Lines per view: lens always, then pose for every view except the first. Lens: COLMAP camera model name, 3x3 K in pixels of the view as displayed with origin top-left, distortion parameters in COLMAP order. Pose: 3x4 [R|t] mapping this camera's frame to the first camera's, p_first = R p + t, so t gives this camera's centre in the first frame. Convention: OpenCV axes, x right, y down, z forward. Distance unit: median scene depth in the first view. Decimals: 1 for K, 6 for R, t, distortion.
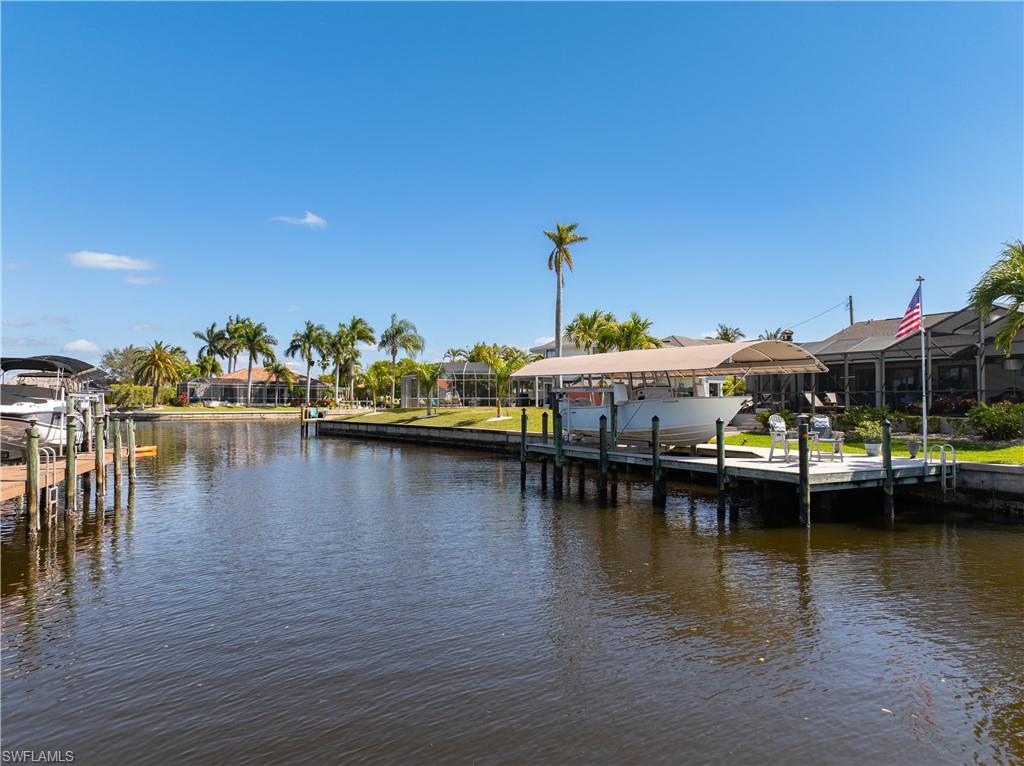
lens RADIAL K [[718.8, 0, 512.0], [0, 718.8, 383.0], [0, 0, 1]] dist [-0.042345, 0.001854]
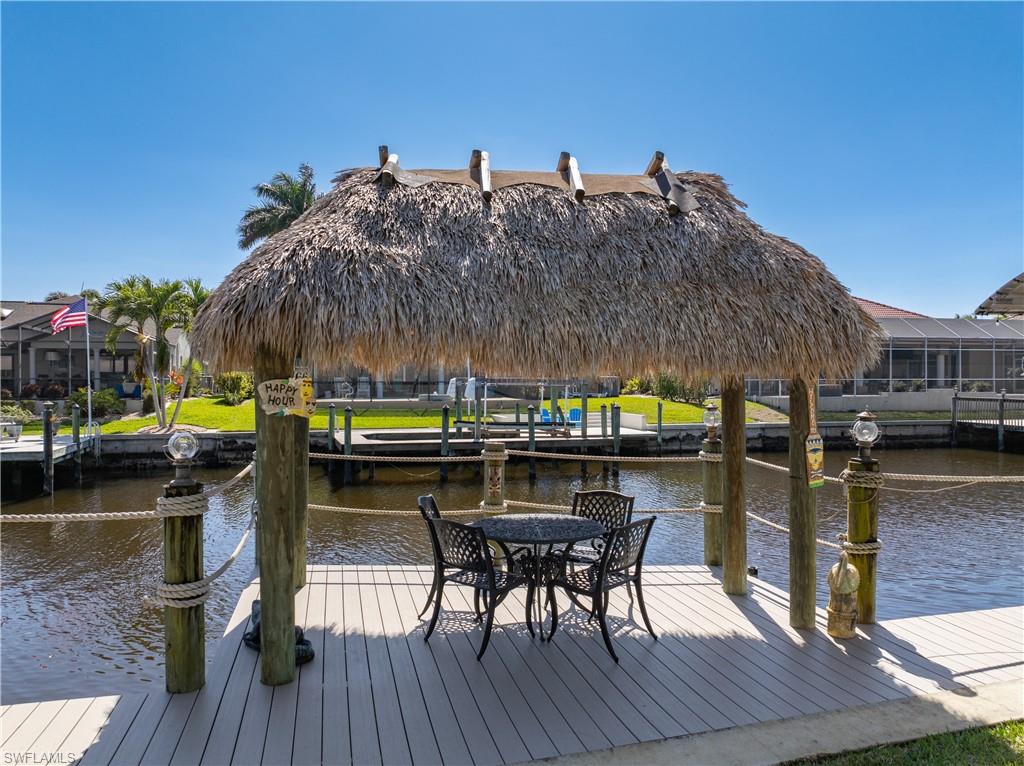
lens RADIAL K [[718.8, 0, 512.0], [0, 718.8, 383.0], [0, 0, 1]] dist [-0.042345, 0.001854]
pose [[0.158629, -0.004823, 0.987326, -0.435003], [-0.025734, 0.999628, 0.009018, -0.012580], [-0.987003, -0.026839, 0.158446, 0.028653]]
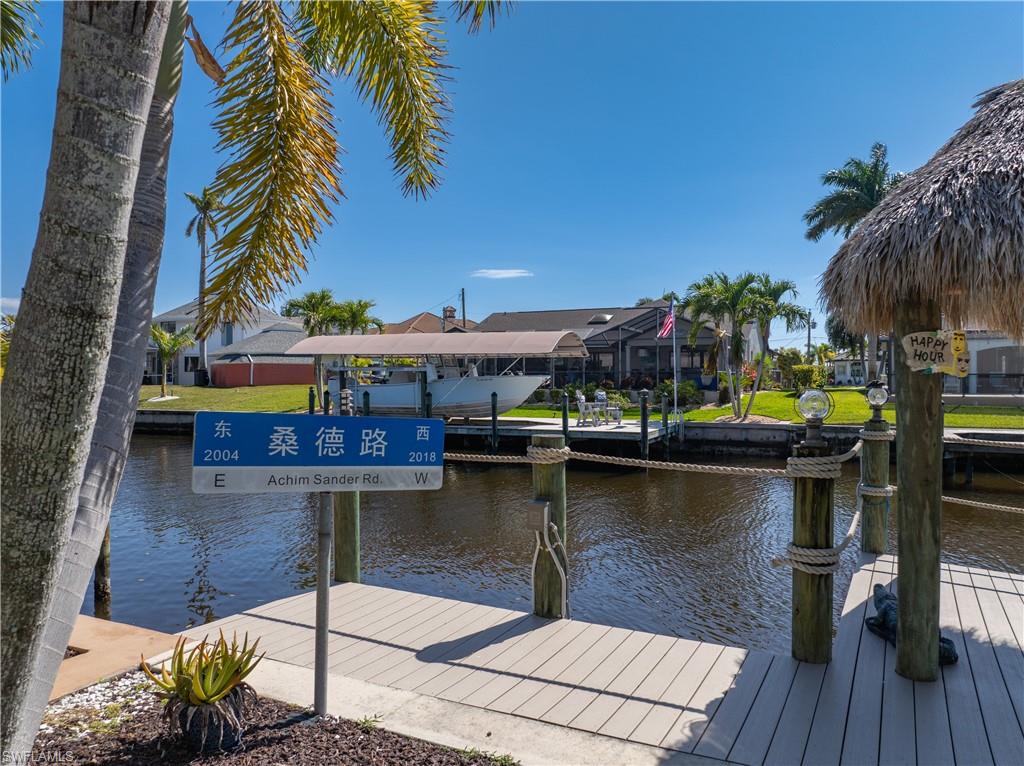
lens RADIAL K [[718.8, 0, 512.0], [0, 718.8, 383.0], [0, 0, 1]] dist [-0.042345, 0.001854]
pose [[0.788410, -0.004898, 0.615131, -0.434188], [-0.015075, 0.999514, 0.027280, -0.001372], [-0.614965, -0.030781, 0.787953, 0.048952]]
